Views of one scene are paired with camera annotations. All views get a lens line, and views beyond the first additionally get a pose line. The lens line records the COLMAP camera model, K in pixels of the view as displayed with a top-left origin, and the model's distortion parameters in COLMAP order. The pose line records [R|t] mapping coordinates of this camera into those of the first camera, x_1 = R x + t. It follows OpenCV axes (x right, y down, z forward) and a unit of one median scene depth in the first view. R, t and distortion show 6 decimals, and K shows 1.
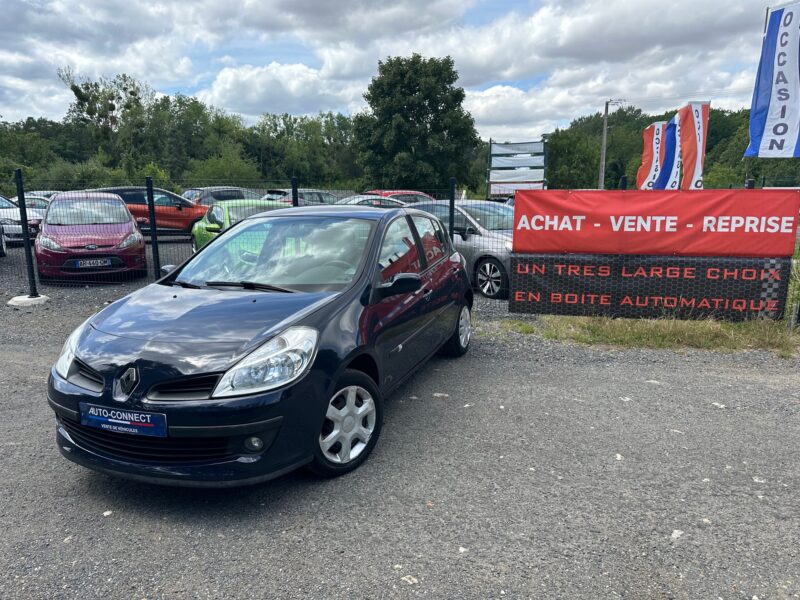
lens RADIAL K [[557.8, 0, 400.0], [0, 557.8, 300.0], [0, 0, 1]] dist [0.071318, -0.129845]
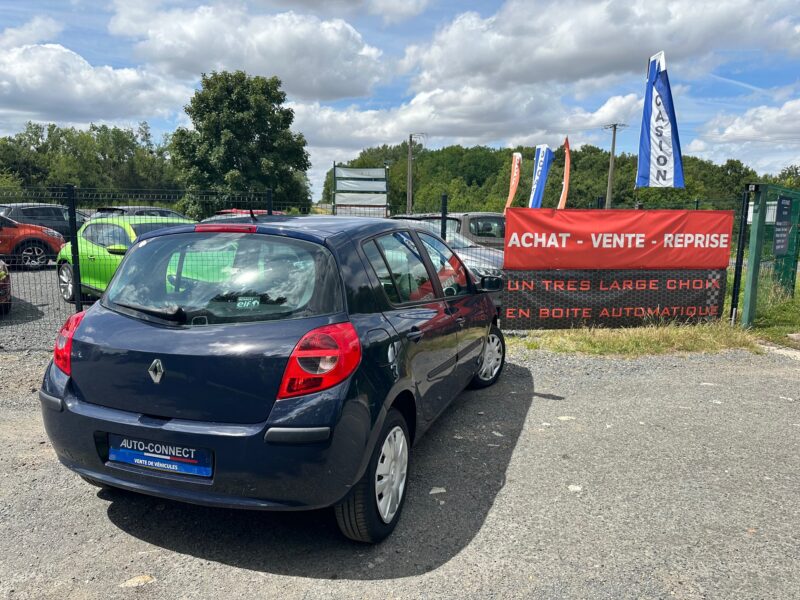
lens RADIAL K [[557.8, 0, 400.0], [0, 557.8, 300.0], [0, 0, 1]] dist [0.071318, -0.129845]
pose [[0.934248, -0.038481, 0.354541, -0.338383], [0.053588, 0.998021, -0.032887, -0.008120], [-0.352574, 0.049724, 0.934462, 0.138136]]
